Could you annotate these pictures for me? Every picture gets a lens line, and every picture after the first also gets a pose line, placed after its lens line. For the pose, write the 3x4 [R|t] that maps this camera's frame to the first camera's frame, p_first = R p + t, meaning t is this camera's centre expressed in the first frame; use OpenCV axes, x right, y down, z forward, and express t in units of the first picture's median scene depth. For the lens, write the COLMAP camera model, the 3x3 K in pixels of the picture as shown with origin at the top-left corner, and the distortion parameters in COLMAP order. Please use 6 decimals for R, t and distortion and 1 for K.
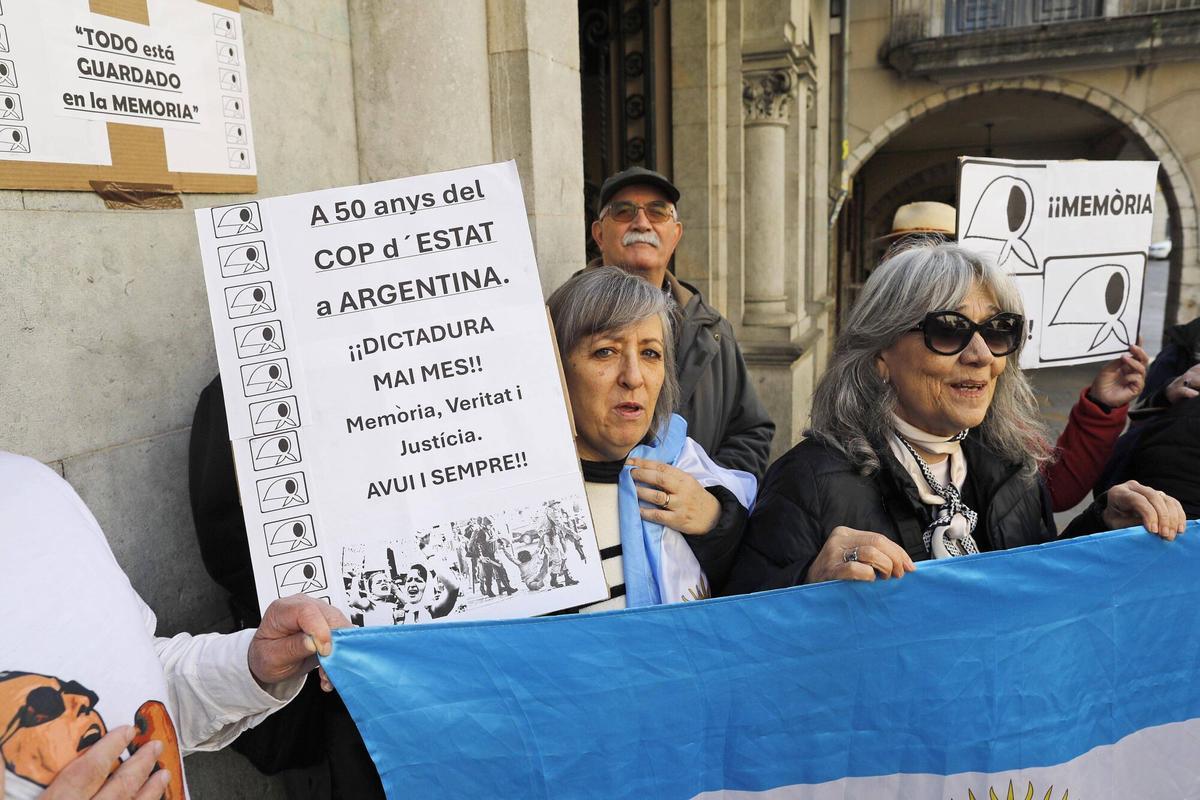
lens RADIAL K [[851.8, 0, 606.9], [0, 851.8, 405.3], [0, 0, 1]] dist [-0.056761, 0.057098]
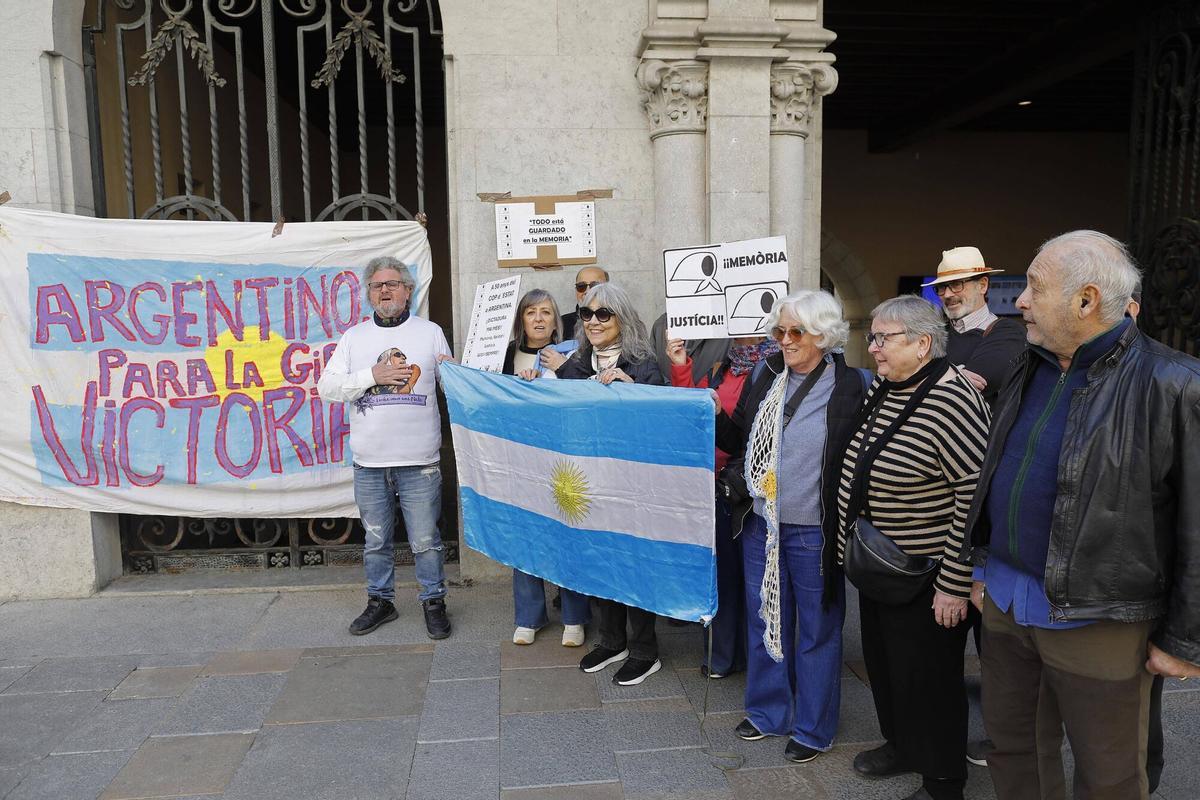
lens RADIAL K [[833.7, 0, 600.7], [0, 833.7, 398.4], [0, 0, 1]] dist [-0.056705, 0.054881]
pose [[0.439320, 0.122750, -0.889905, 0.609581], [-0.165792, 0.984682, 0.053977, 0.010294], [0.882899, 0.123826, 0.452941, -0.050009]]
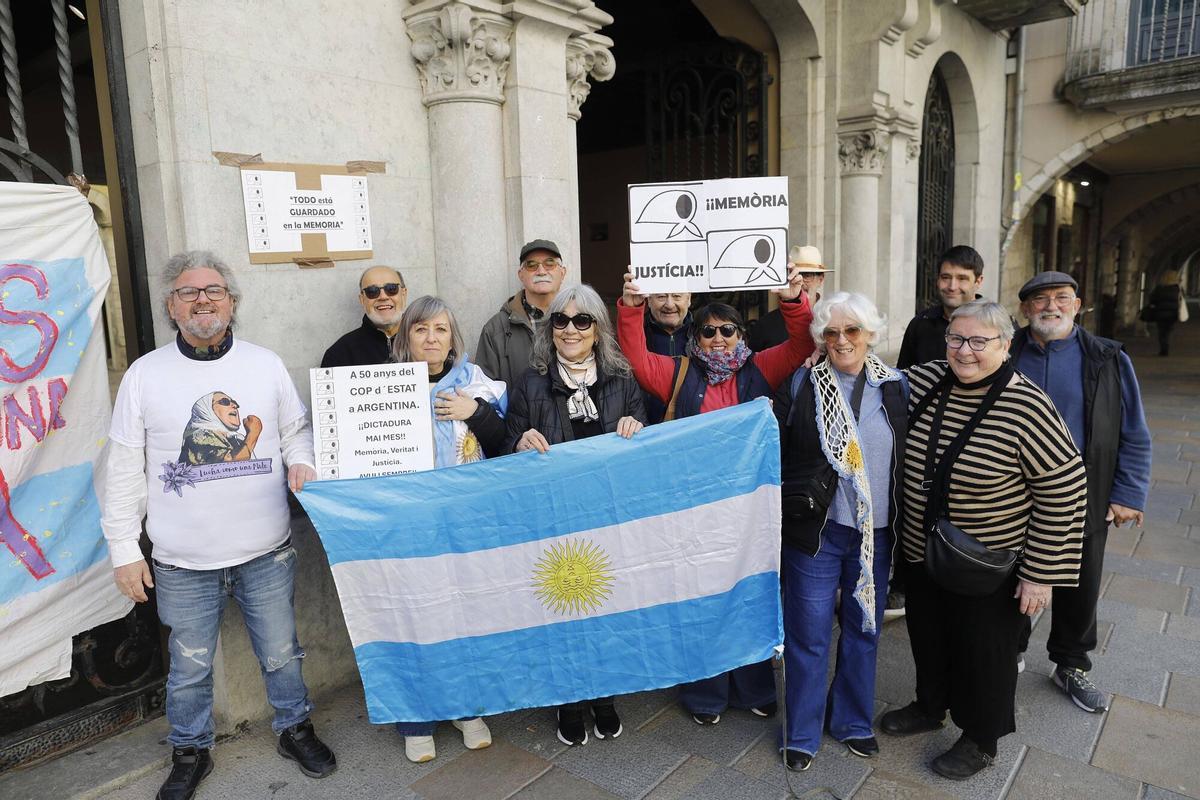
lens RADIAL K [[825.3, 0, 598.1], [0, 825.3, 396.8], [0, 0, 1]] dist [-0.055587, 0.054804]
pose [[0.943612, 0.051695, -0.326993, 0.237629], [-0.060798, 0.997994, -0.017671, 0.028508], [0.325423, 0.036556, 0.944862, -0.219297]]
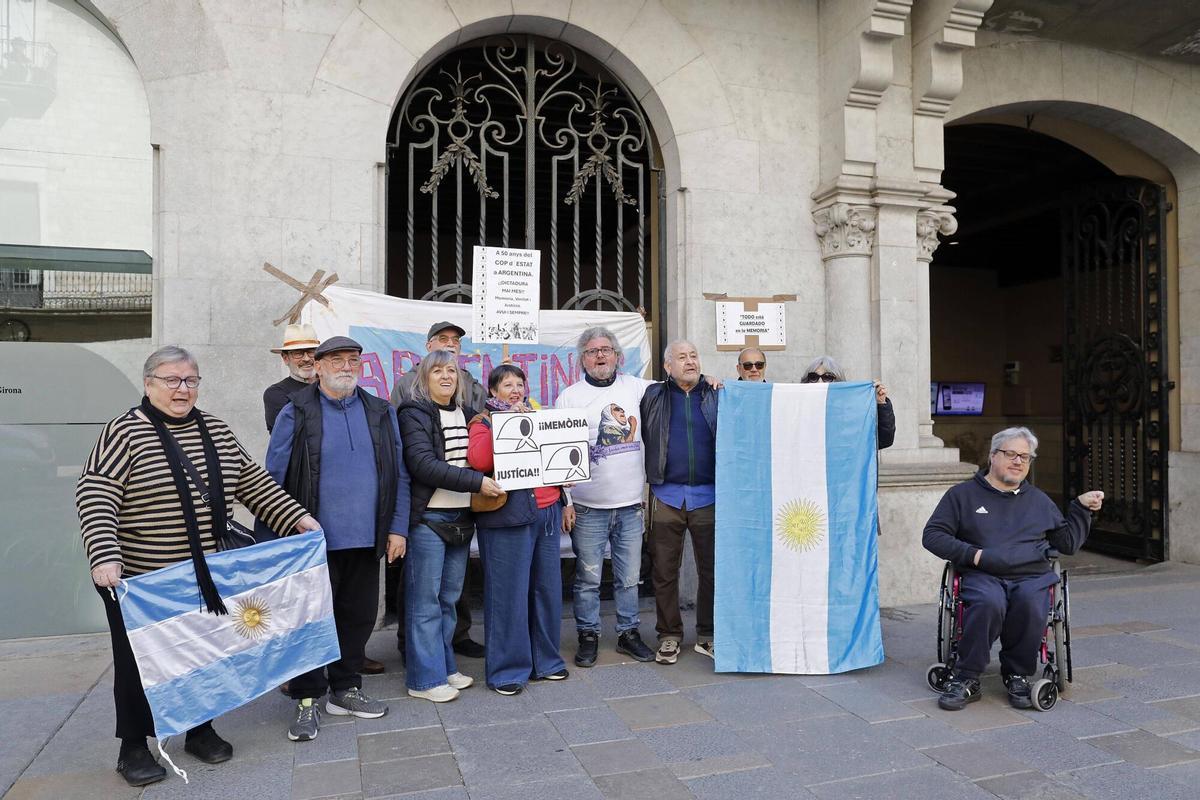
lens RADIAL K [[851.8, 0, 606.9], [0, 851.8, 405.3], [0, 0, 1]] dist [-0.056761, 0.057098]
pose [[0.622170, 0.015061, -0.782738, 0.573941], [-0.158643, 0.981497, -0.107215, 0.144141], [0.766640, 0.190882, 0.613047, -0.518291]]
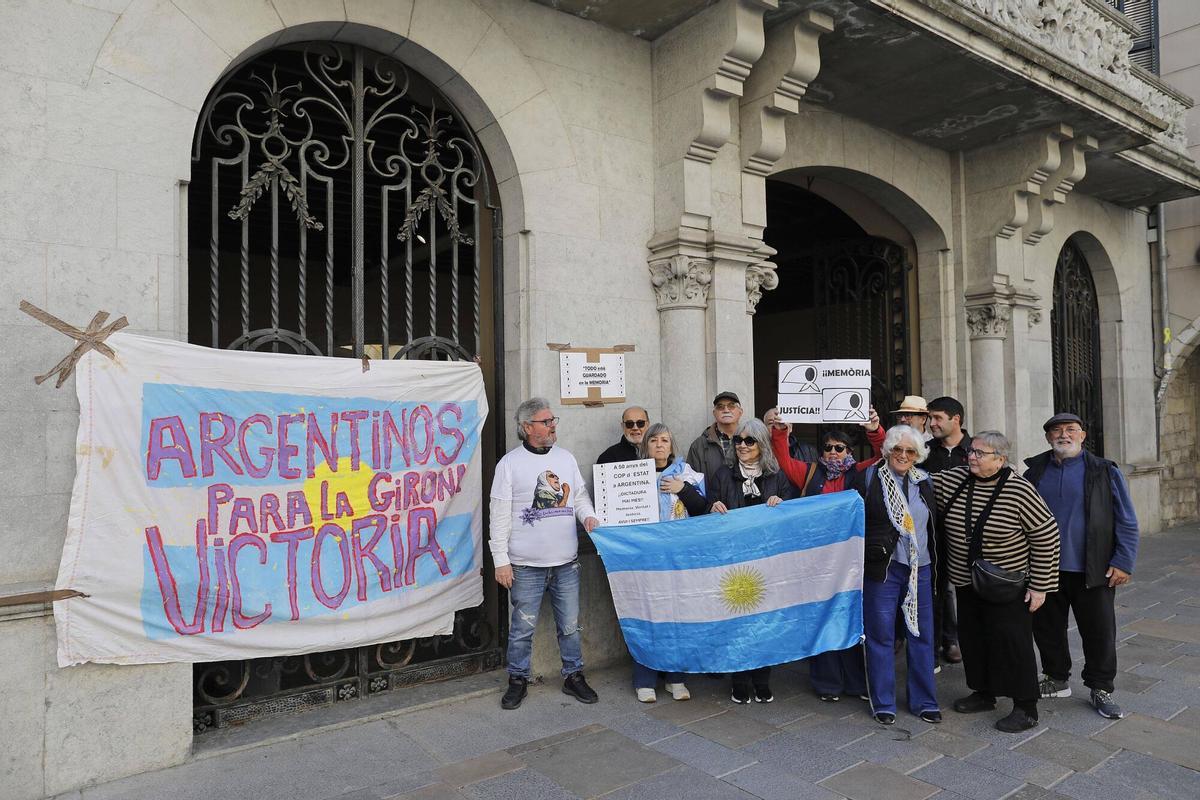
lens RADIAL K [[825.3, 0, 598.1], [0, 825.3, 396.8], [0, 0, 1]] dist [-0.055587, 0.054804]
pose [[0.844928, -0.000345, -0.534880, 0.388943], [-0.107417, 0.979518, -0.170314, 0.095087], [0.523983, 0.201358, 0.827585, -0.558572]]
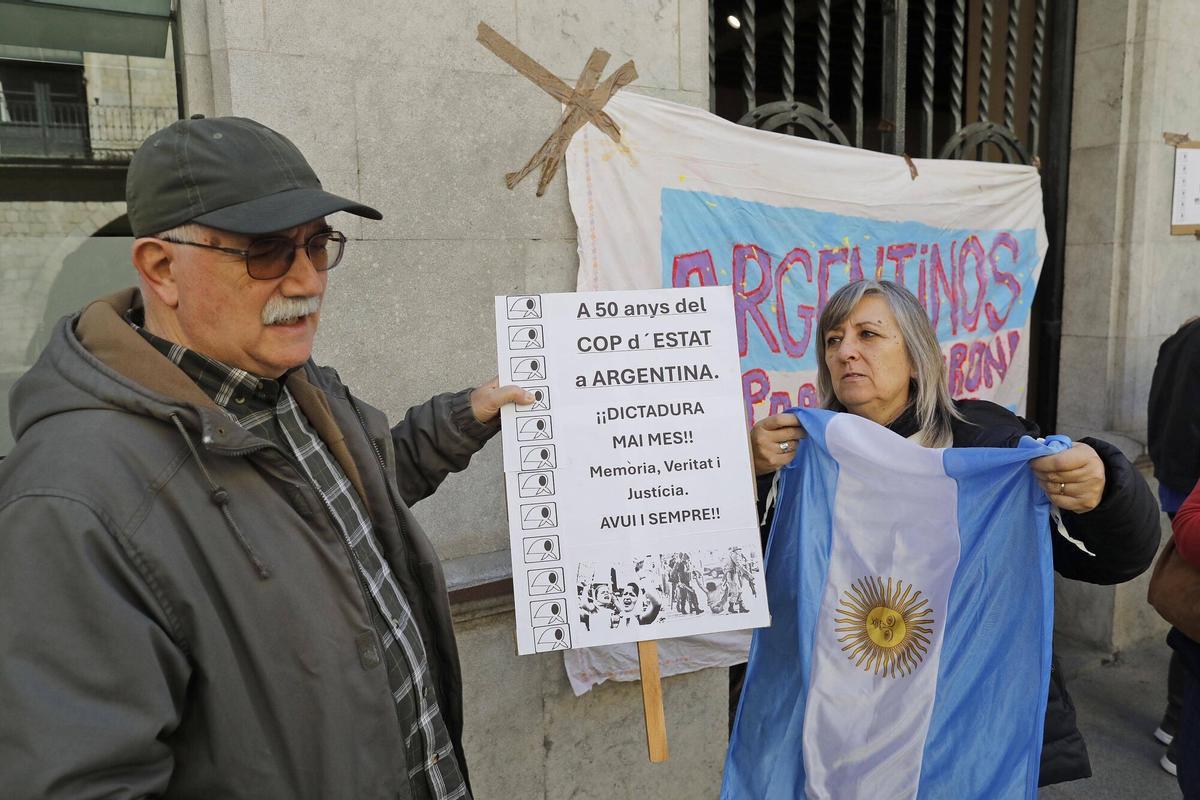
lens RADIAL K [[841.9, 0, 604.2], [0, 841.9, 389.7], [0, 0, 1]] dist [-0.063233, 0.056278]
pose [[0.758804, 0.106381, -0.642572, -0.070749], [-0.123698, 0.992153, 0.018184, 0.095480], [0.639465, 0.065687, 0.766009, -0.496948]]
